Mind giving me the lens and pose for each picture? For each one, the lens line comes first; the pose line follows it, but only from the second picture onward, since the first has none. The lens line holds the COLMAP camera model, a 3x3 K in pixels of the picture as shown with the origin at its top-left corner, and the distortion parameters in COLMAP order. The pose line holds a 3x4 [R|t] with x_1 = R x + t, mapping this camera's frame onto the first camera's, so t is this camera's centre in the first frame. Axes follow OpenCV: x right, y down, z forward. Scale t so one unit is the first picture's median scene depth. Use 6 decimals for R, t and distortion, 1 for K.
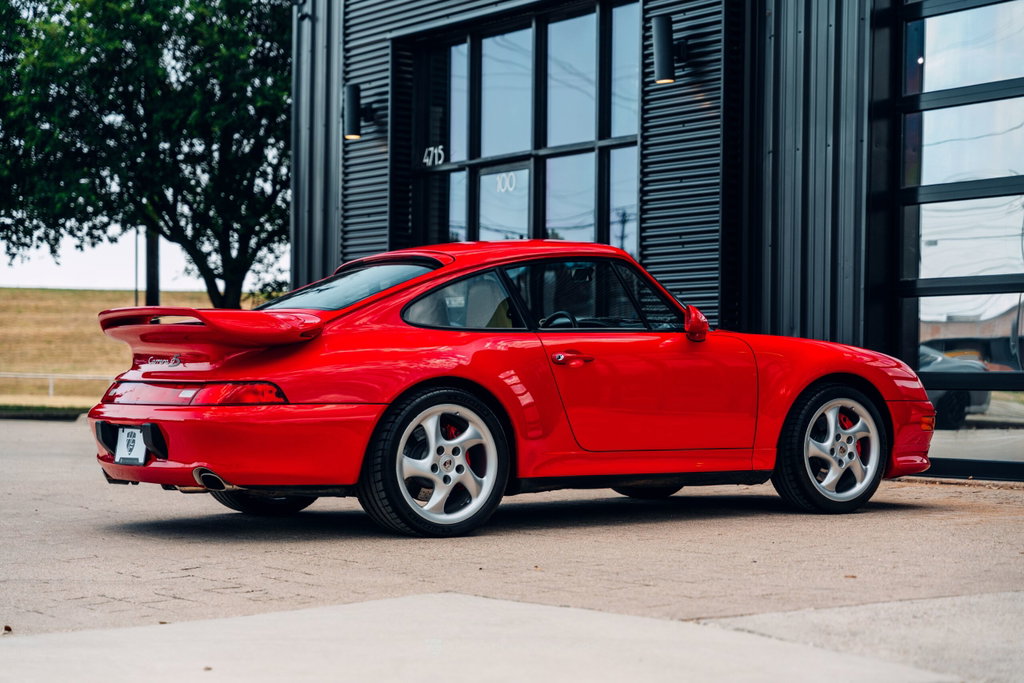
lens RADIAL K [[1969.2, 0, 512.0], [0, 1969.2, 341.5], [0, 0, 1]] dist [0.064481, -0.055994]
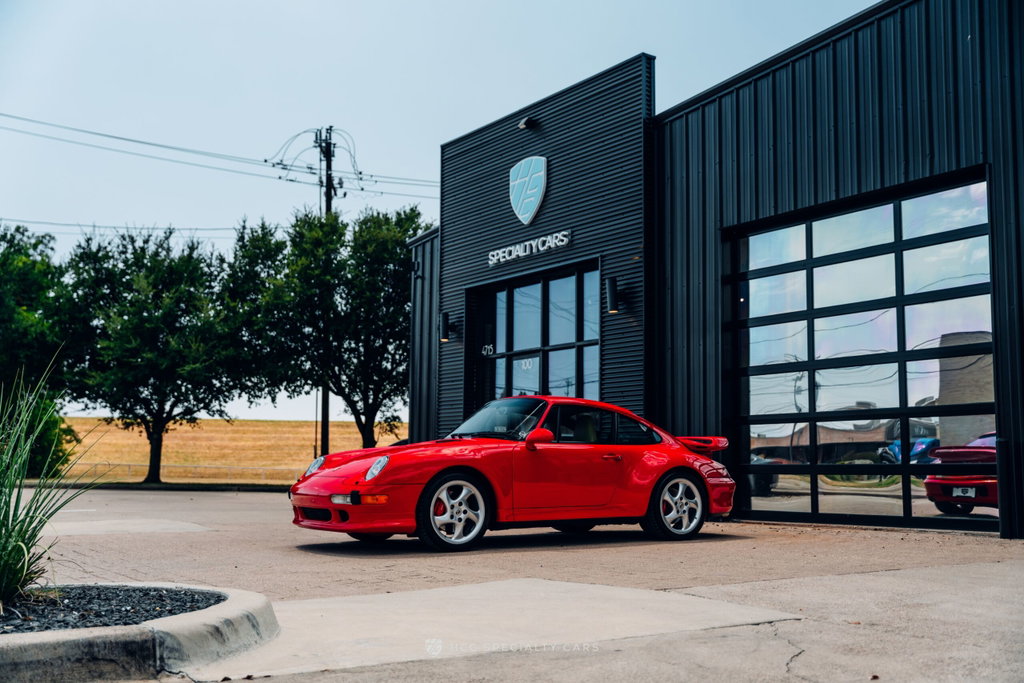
lens RADIAL K [[1075.6, 0, 512.0], [0, 1075.6, 341.5], [0, 0, 1]] dist [-0.007122, 0.020555]
pose [[0.999999, -0.001298, 0.001124, -0.018408], [0.001404, 0.995031, -0.099555, 0.000396], [-0.000989, 0.099557, 0.995031, -0.028541]]
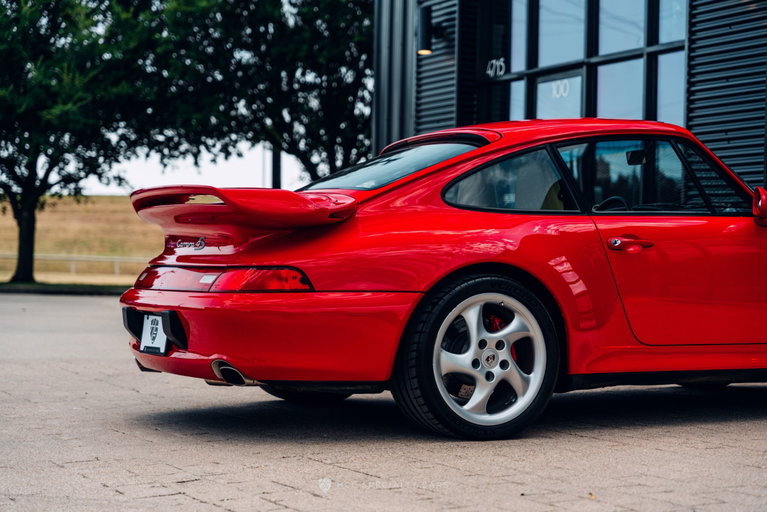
lens RADIAL K [[1502.3, 0, 383.5], [0, 1502.3, 256.0], [0, 0, 1]] dist [0.047218, 0.109228]
pose [[0.992685, 0.006107, -0.120579, 0.000673], [-0.004698, 0.999917, 0.011963, 0.003297], [0.120642, -0.011309, 0.992632, 0.149084]]
